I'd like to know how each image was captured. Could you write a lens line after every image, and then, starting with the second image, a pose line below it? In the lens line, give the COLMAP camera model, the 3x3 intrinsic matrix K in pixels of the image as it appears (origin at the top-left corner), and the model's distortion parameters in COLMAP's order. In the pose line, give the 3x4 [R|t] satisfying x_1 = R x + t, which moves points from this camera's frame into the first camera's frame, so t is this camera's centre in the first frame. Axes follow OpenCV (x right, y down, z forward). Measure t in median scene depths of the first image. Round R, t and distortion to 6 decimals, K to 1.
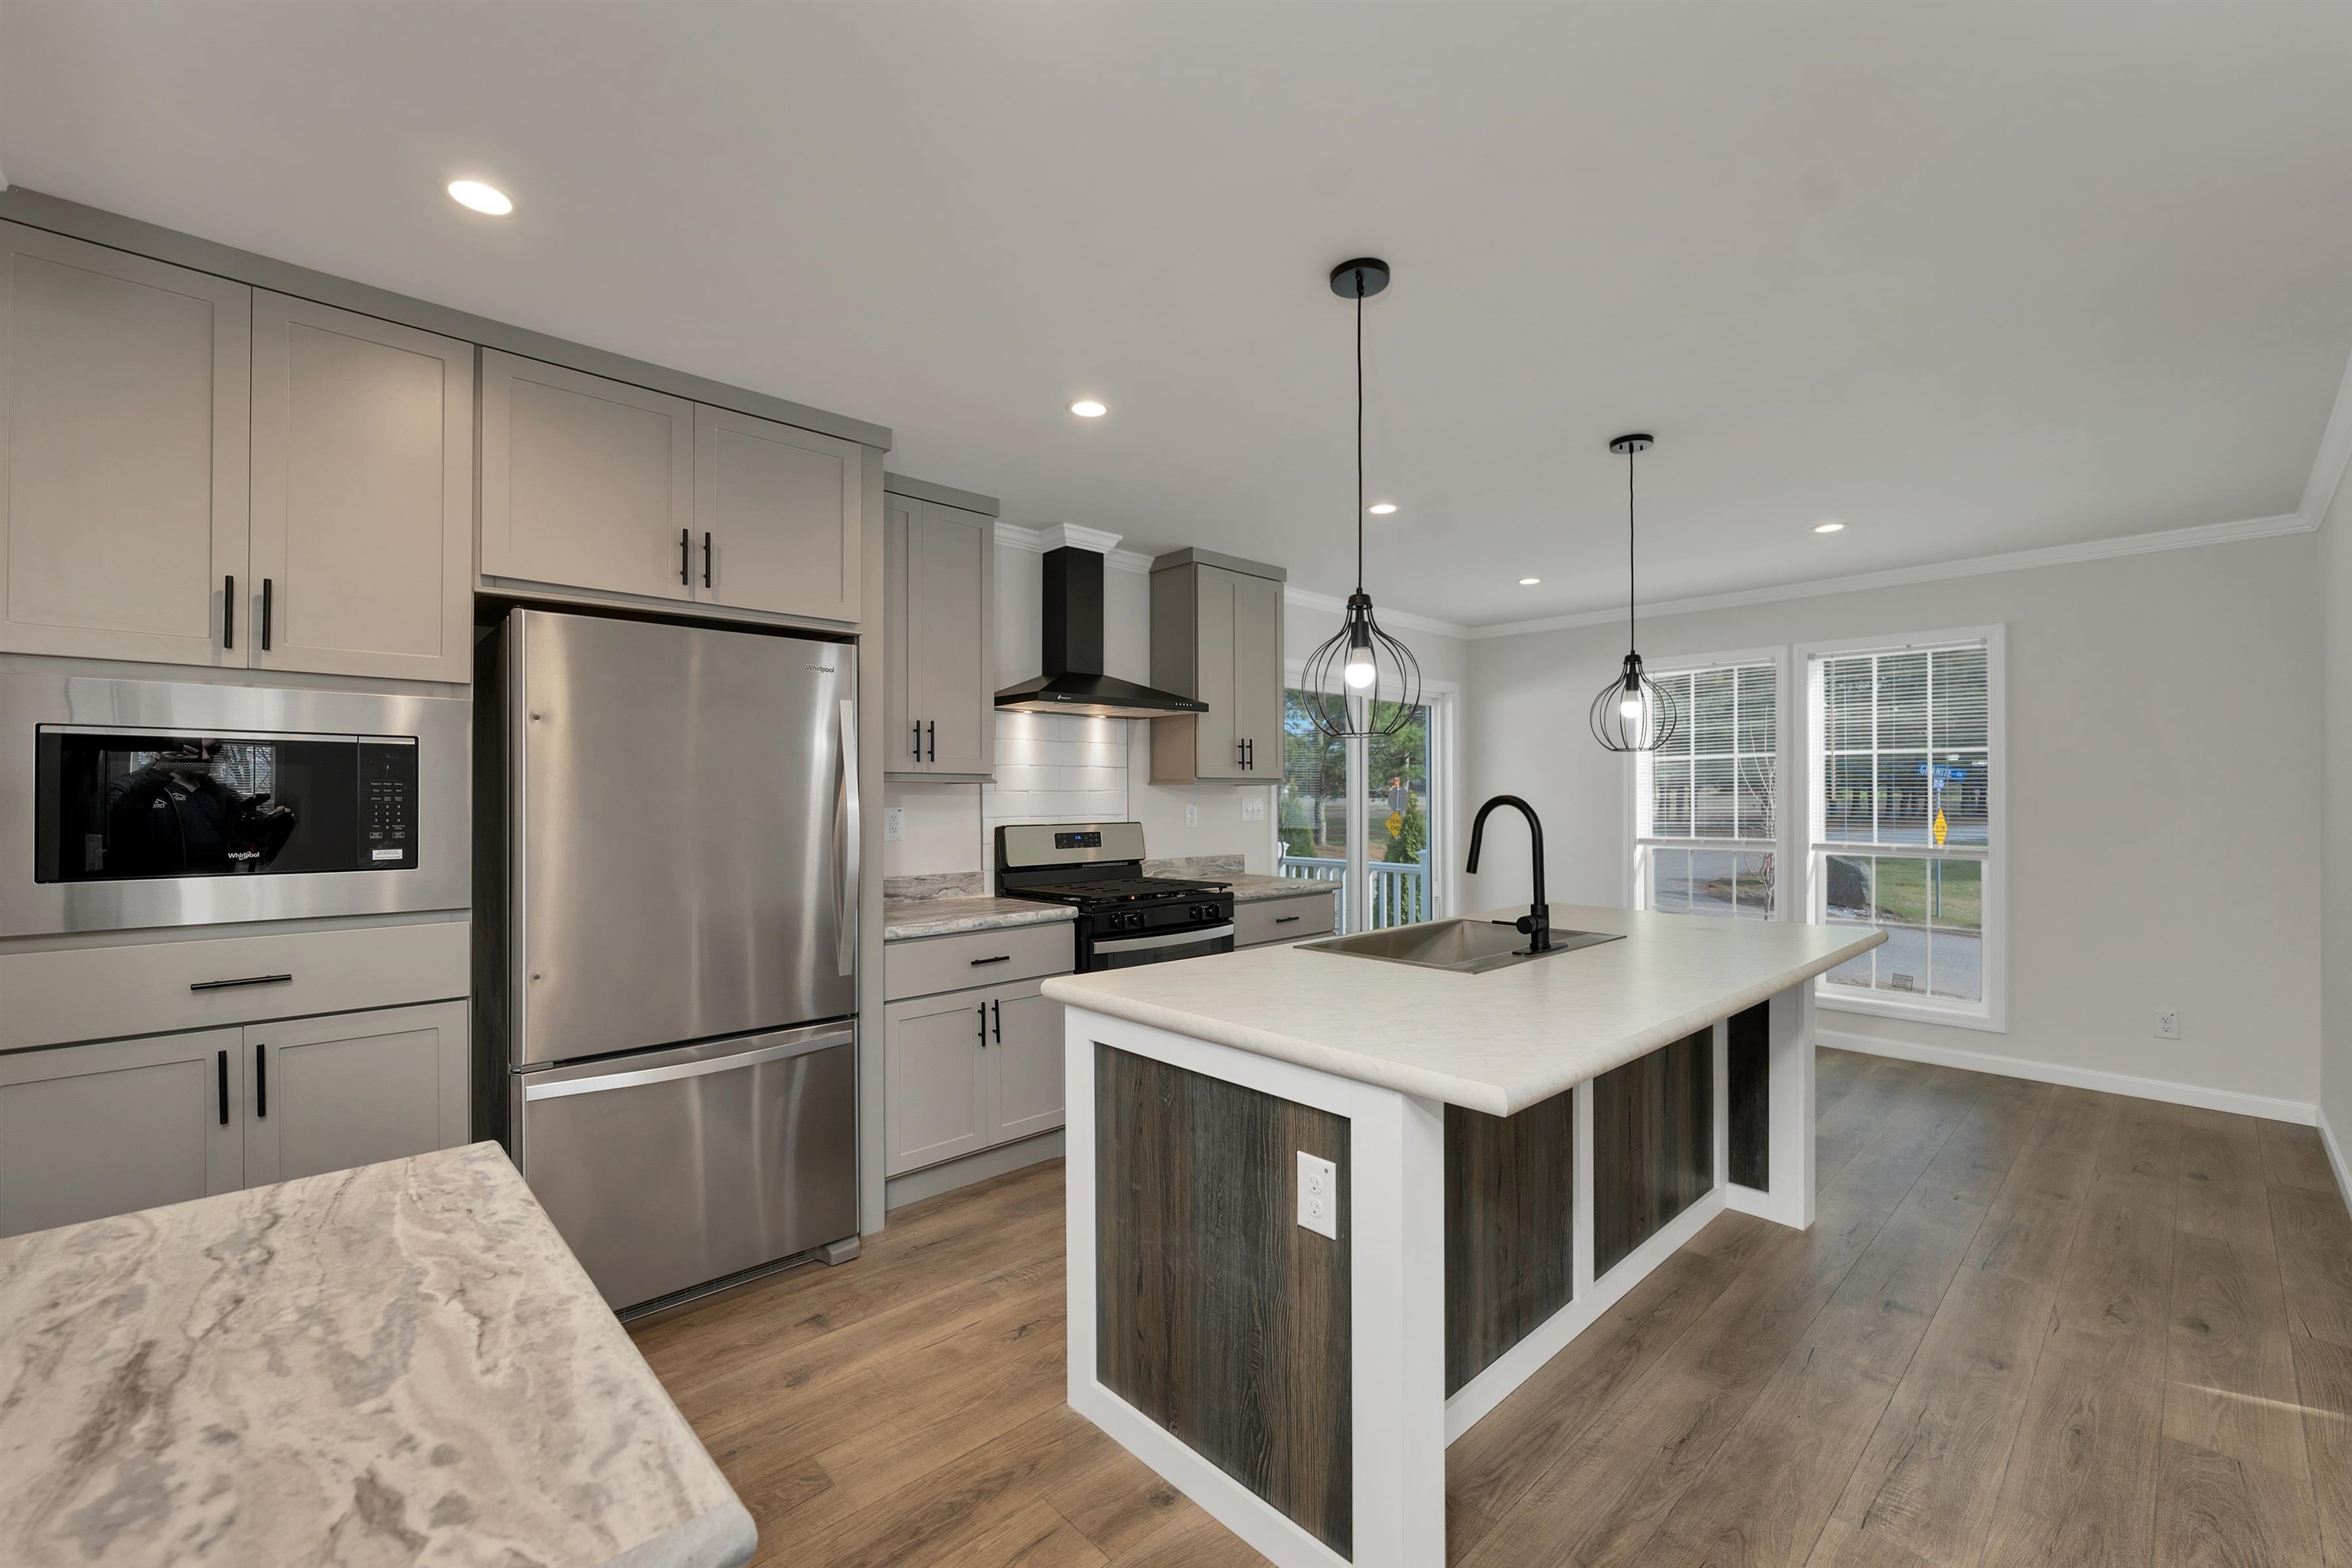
lens RADIAL K [[963.2, 0, 1174.2], [0, 963.2, 789.3], [0, 0, 1]] dist [-0.000732, -0.000152]
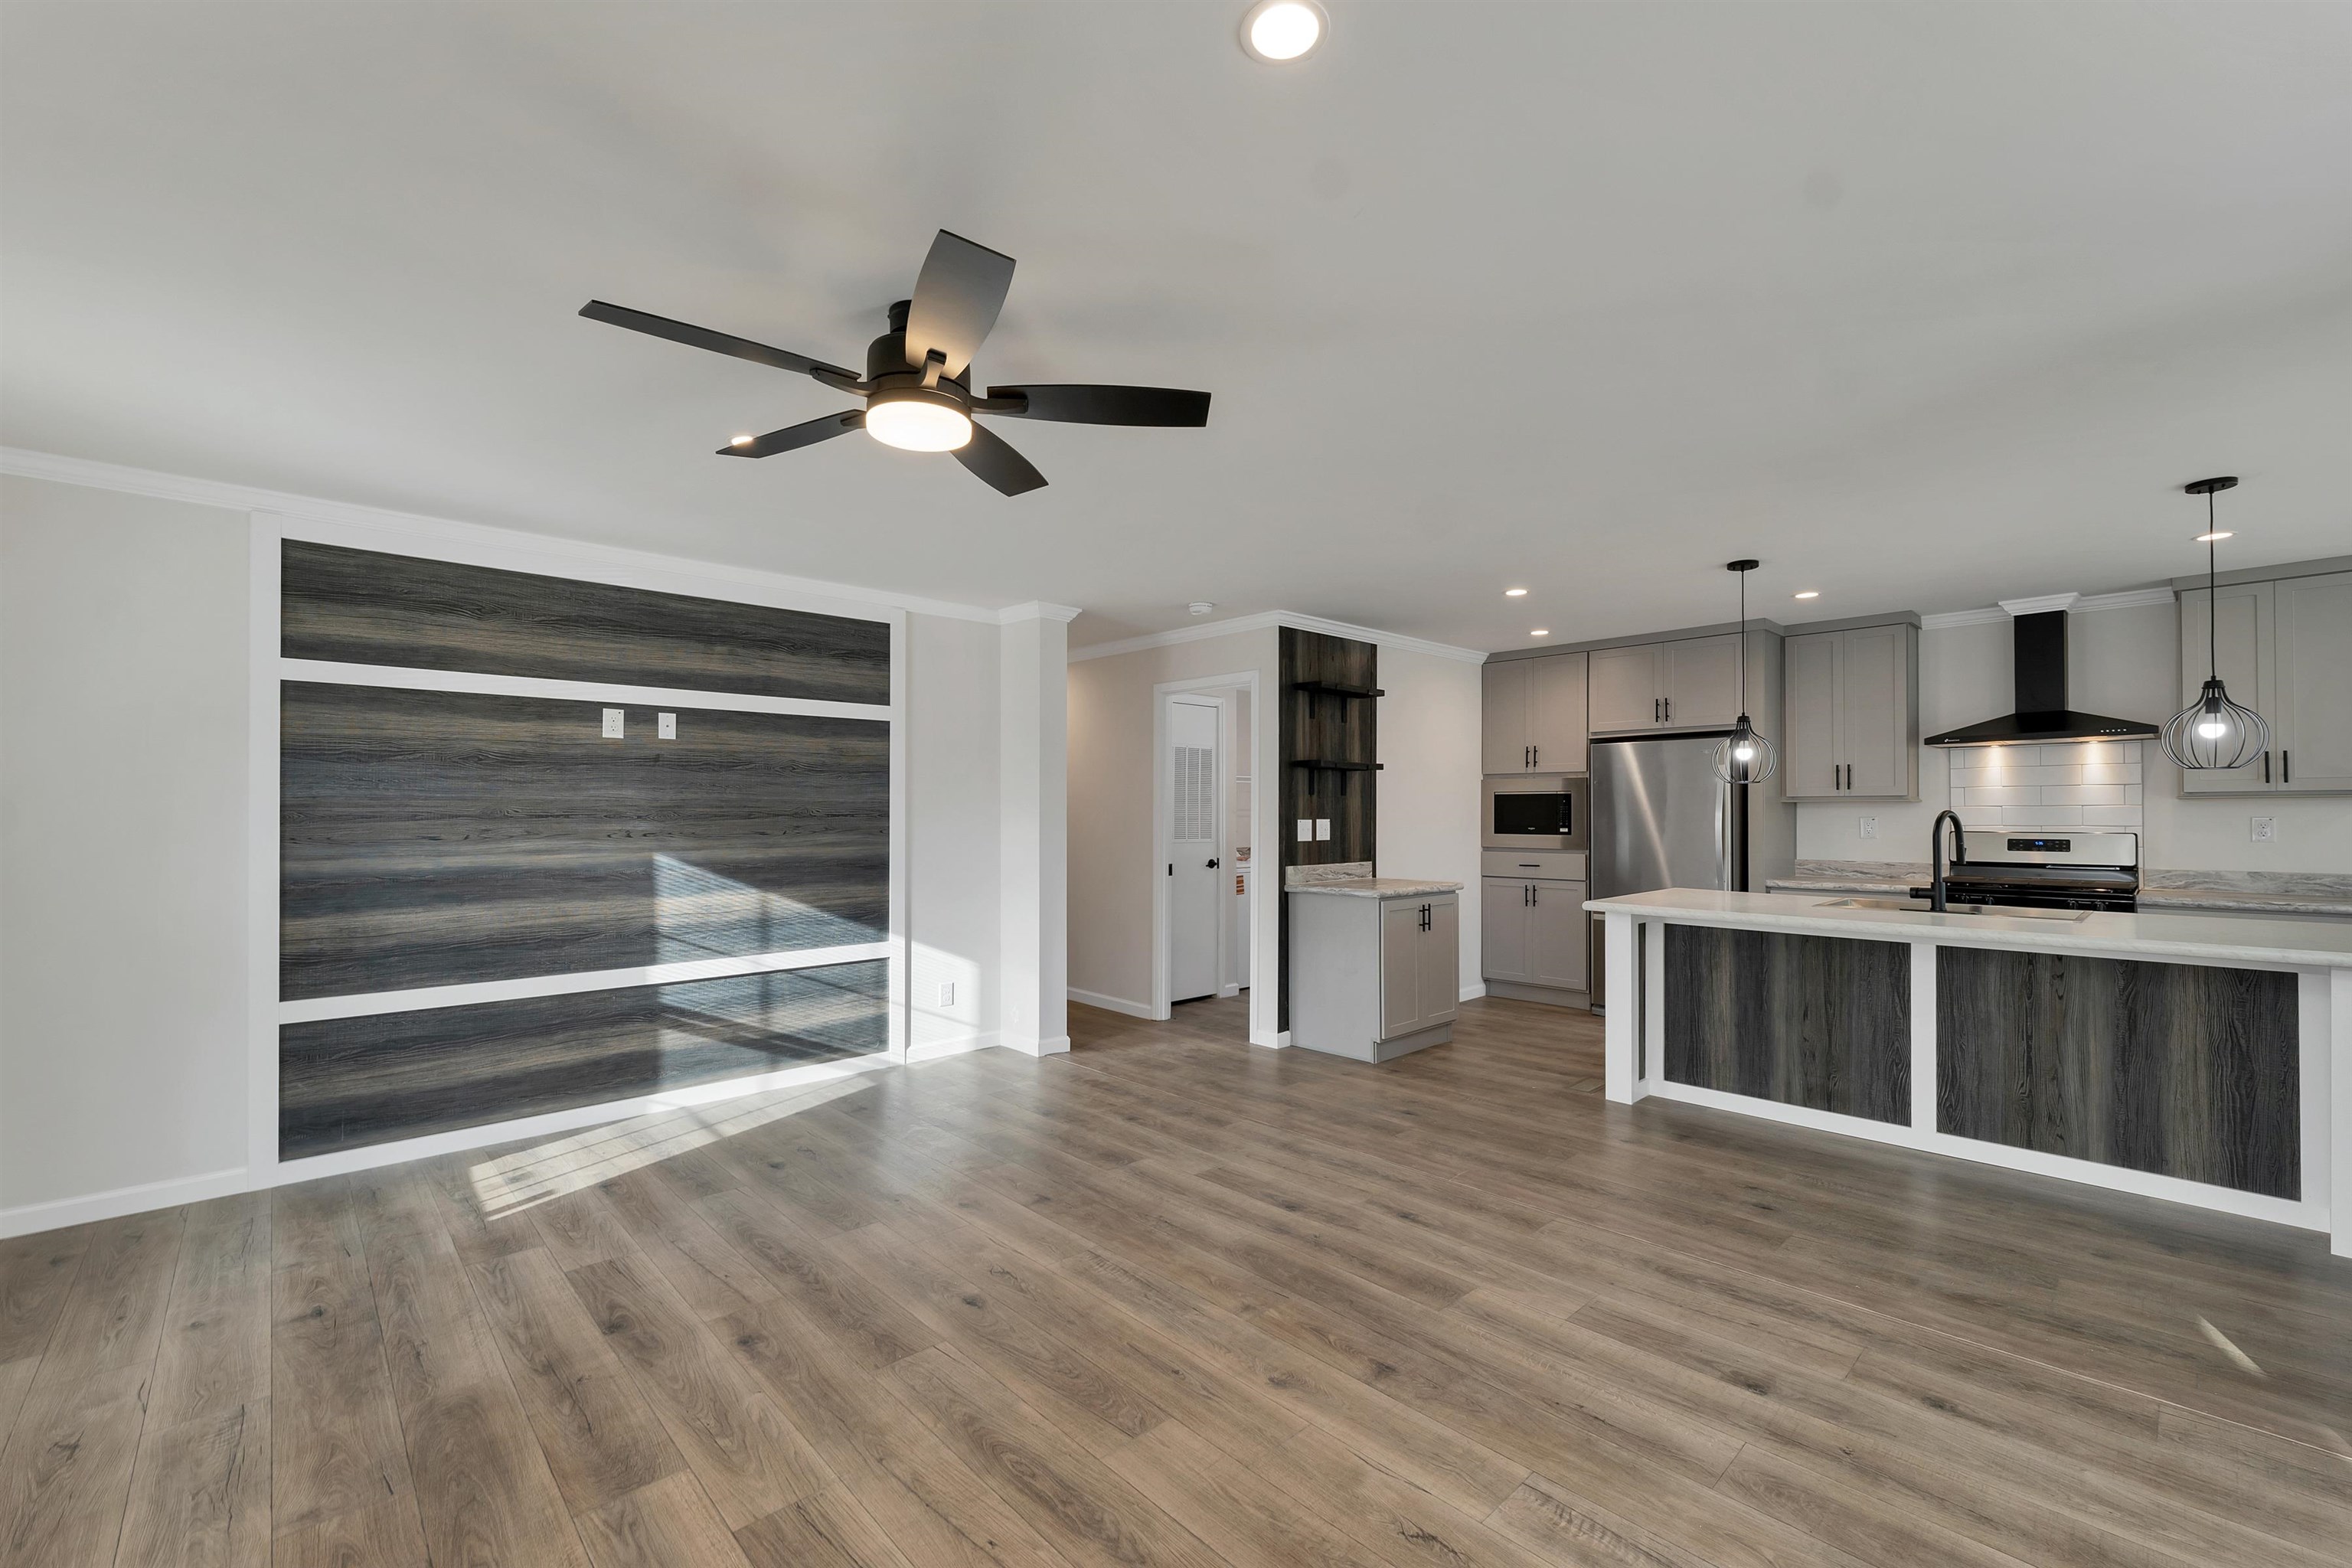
lens RADIAL K [[969.2, 0, 1176.3], [0, 969.2, 803.9], [0, 0, 1]] dist [-0.002747, 0.000311]
pose [[0.004596, -0.005648, -0.999973, 1.632862], [0.009833, 0.999936, -0.005602, -0.006757], [0.999941, -0.009807, 0.004651, -0.177067]]
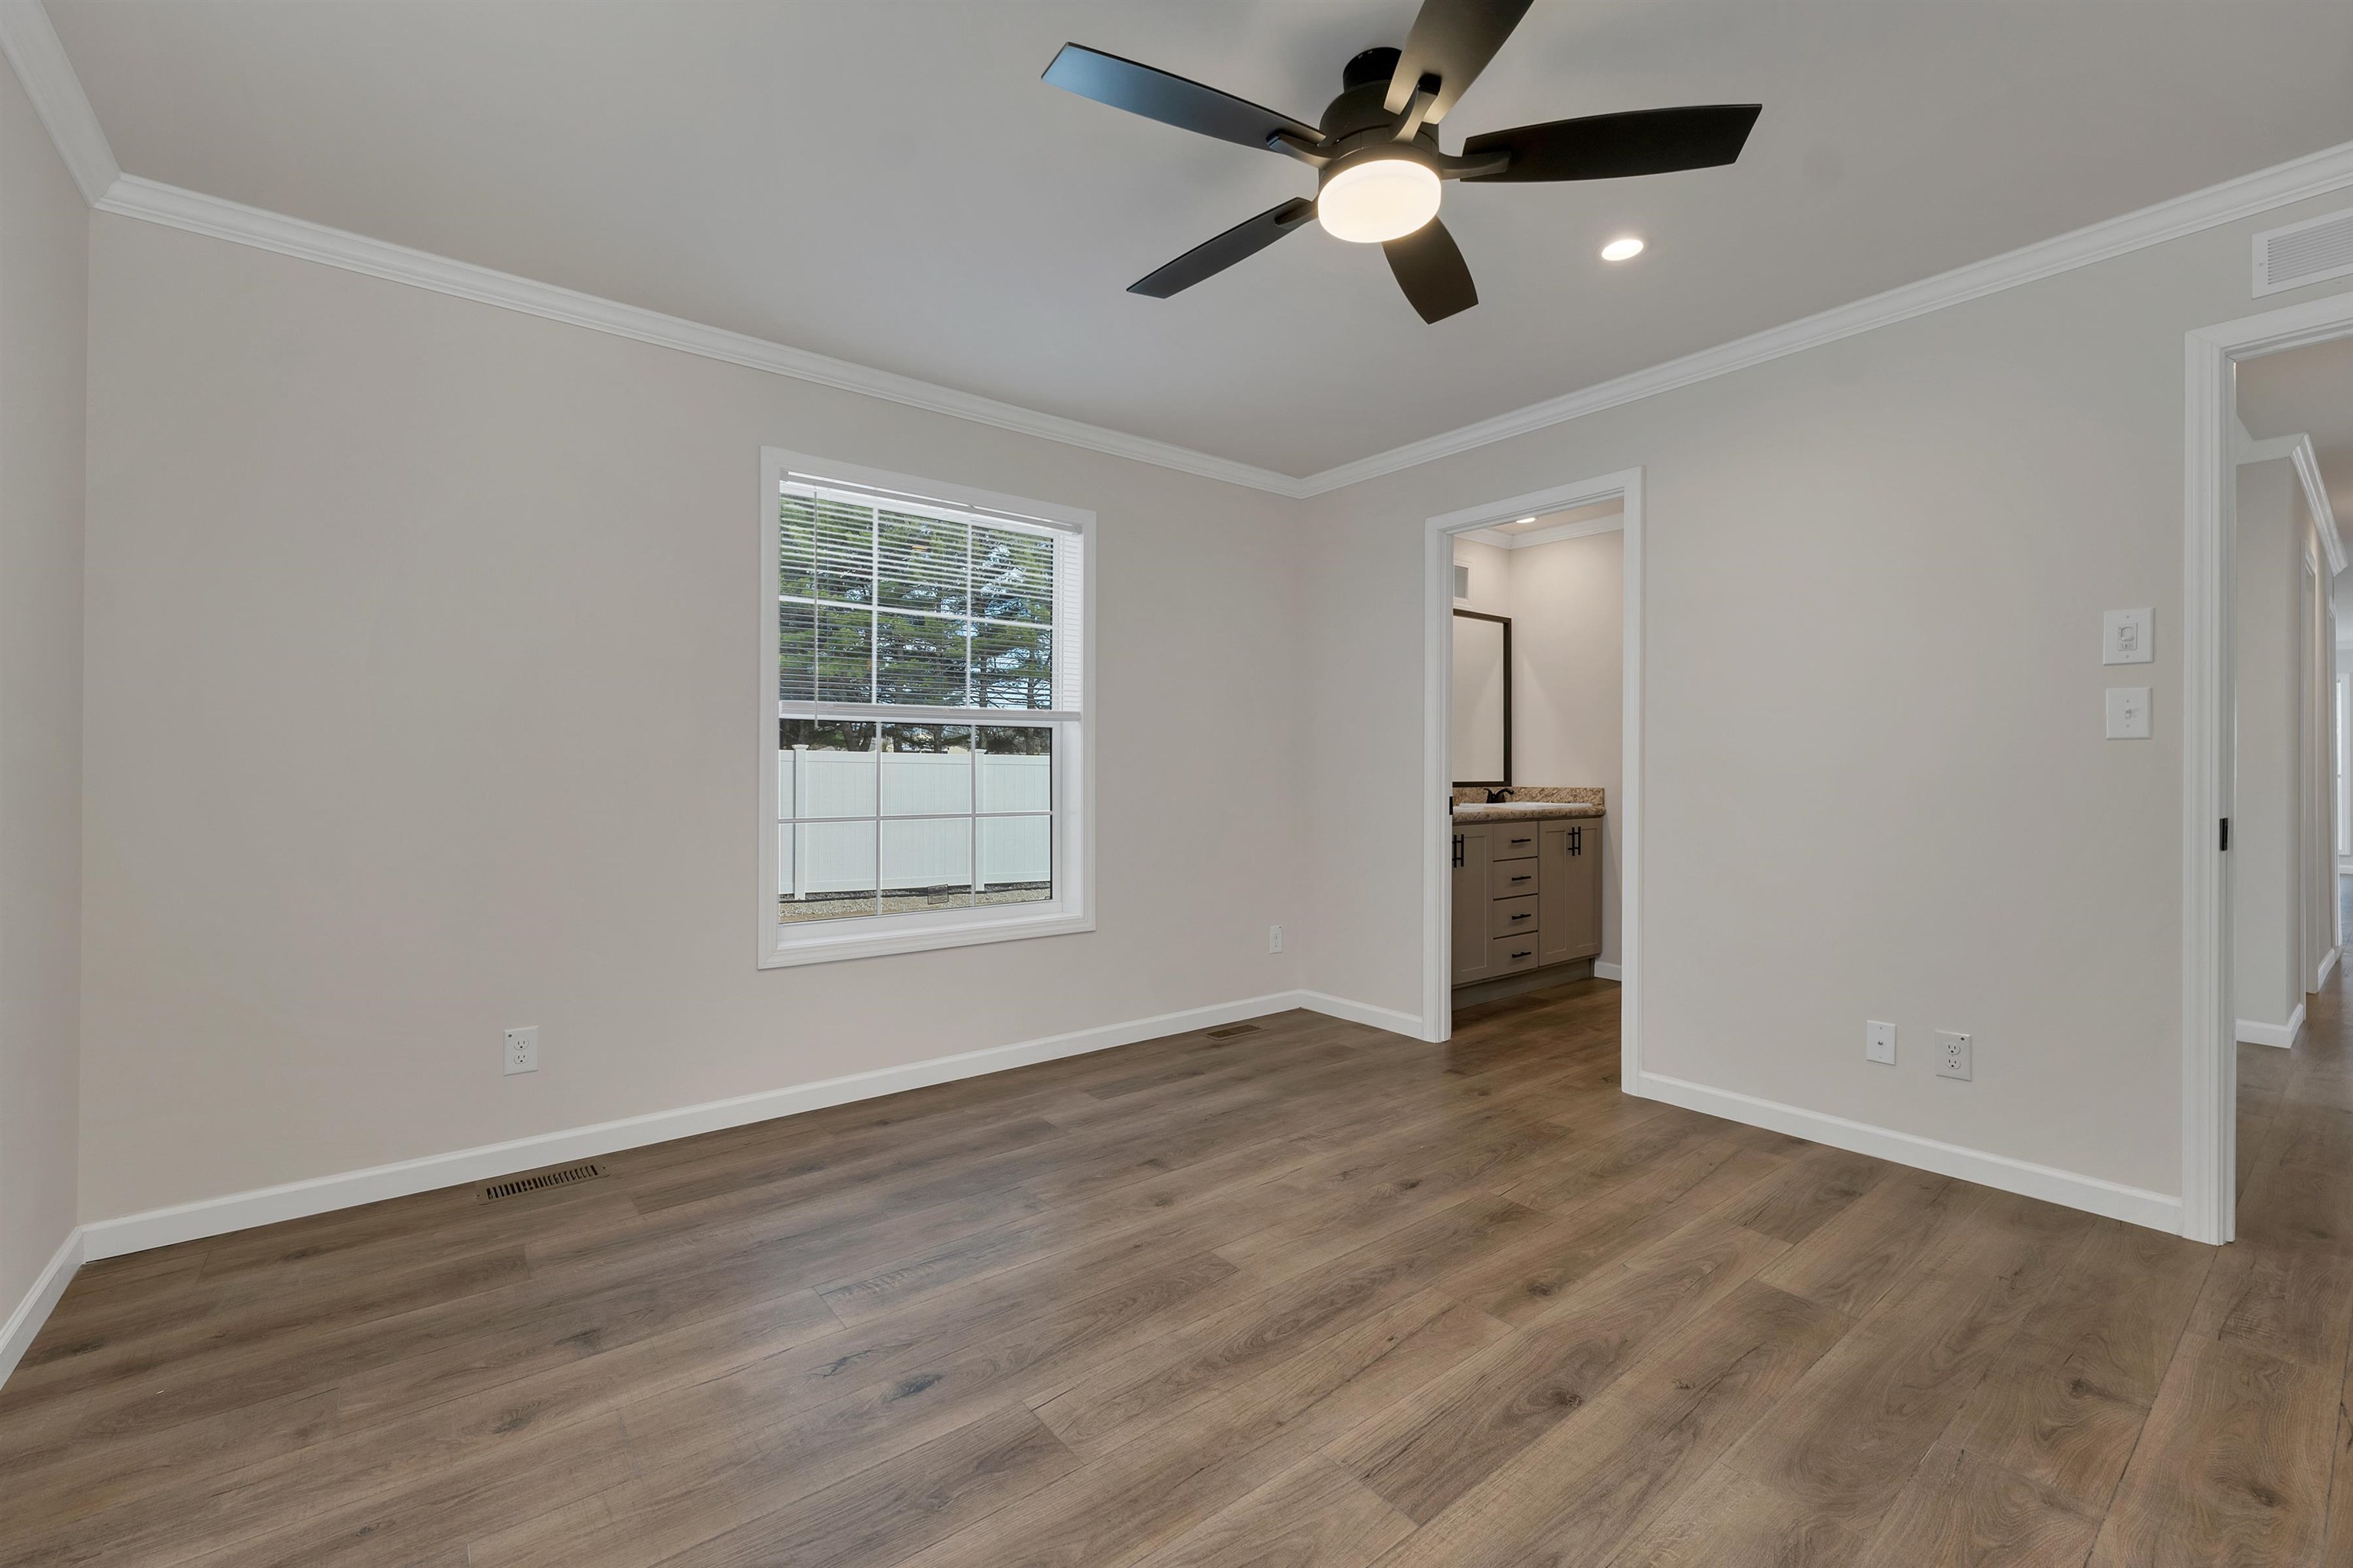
lens RADIAL K [[985.9, 0, 1176.2], [0, 985.9, 773.6], [0, 0, 1]] dist [0.002449, -0.000707]
pose [[0.997036, 0.004674, -0.076798, 0.600583], [-0.003897, 0.999940, 0.010262, 0.061382], [0.076841, -0.009932, 0.996994, -1.265534]]
